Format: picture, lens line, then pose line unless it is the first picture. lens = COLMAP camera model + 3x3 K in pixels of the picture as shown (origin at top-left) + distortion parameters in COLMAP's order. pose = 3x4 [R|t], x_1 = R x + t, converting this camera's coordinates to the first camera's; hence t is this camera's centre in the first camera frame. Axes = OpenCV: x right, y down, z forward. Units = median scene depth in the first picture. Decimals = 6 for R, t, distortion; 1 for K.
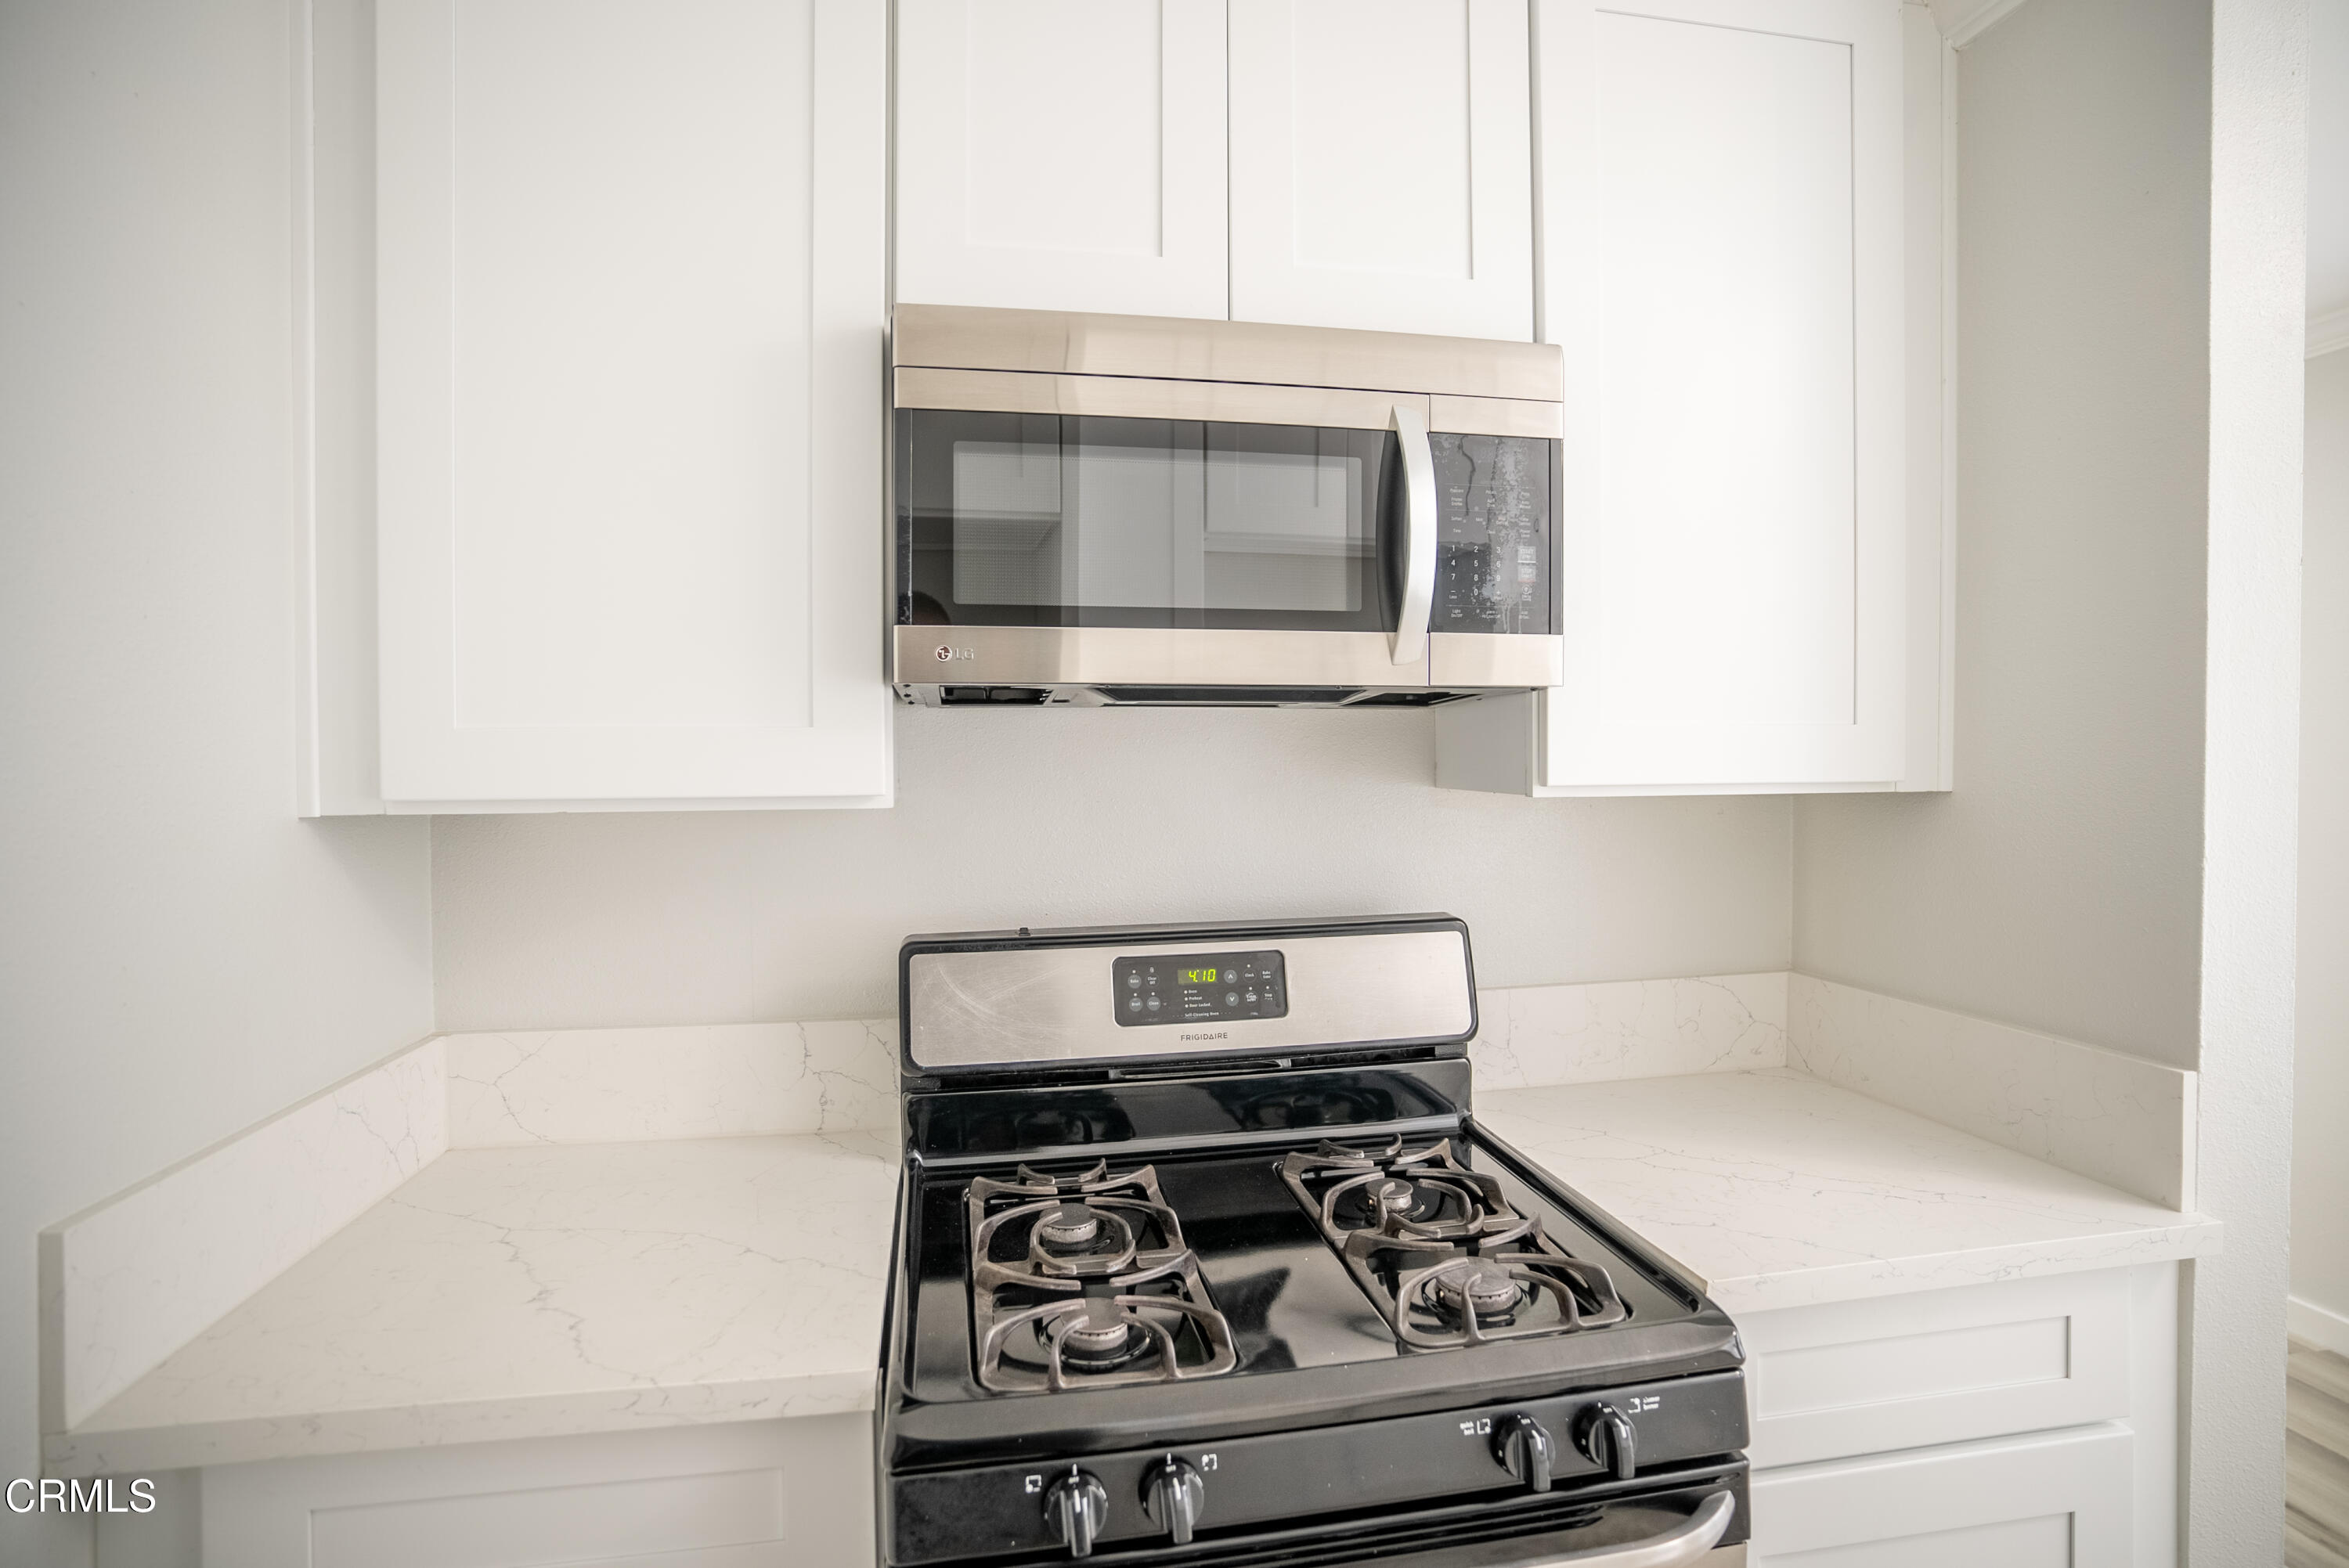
lens RADIAL K [[1169.3, 0, 1174.5], [0, 1169.3, 784.0], [0, 0, 1]] dist [-0.059451, 0.030491]
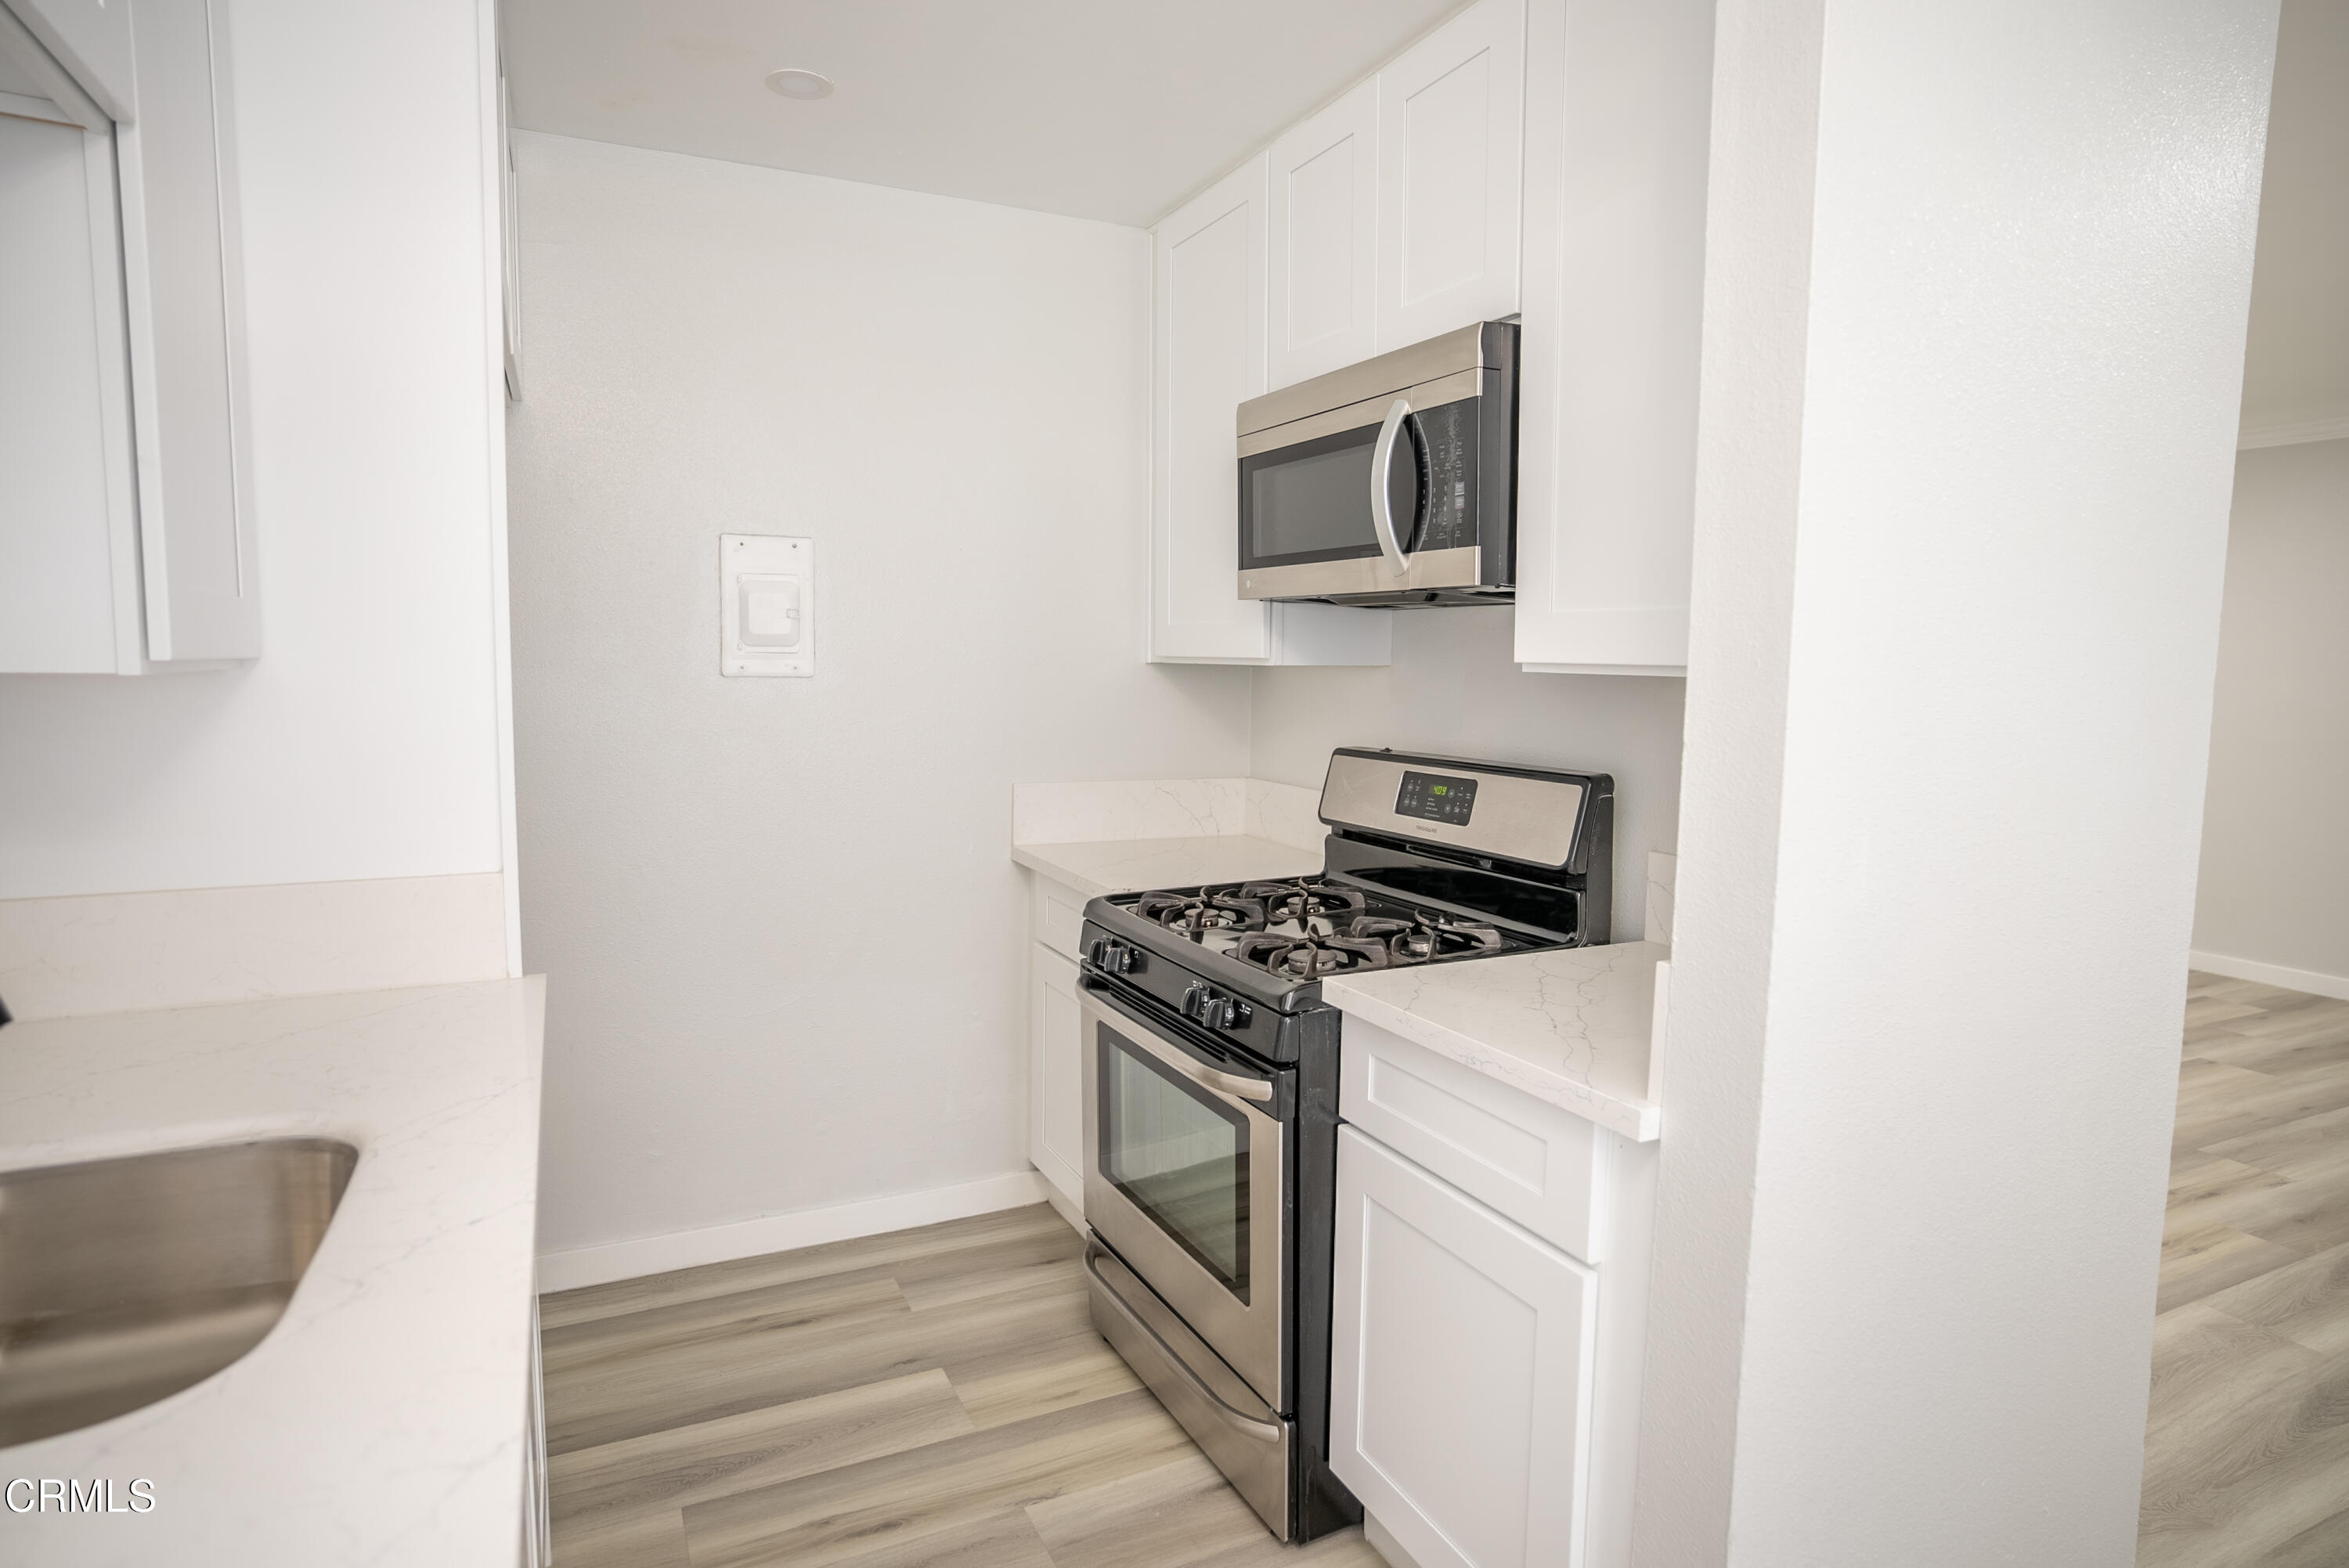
lens RADIAL K [[1280.1, 0, 1139.4], [0, 1280.1, 768.3], [0, 0, 1]] dist [-0.056667, 0.049635]
pose [[0.264431, 0.098055, -0.959407, 1.473281], [-0.031790, 0.995163, 0.092947, 0.001085], [0.963881, 0.005921, 0.266269, 0.217882]]
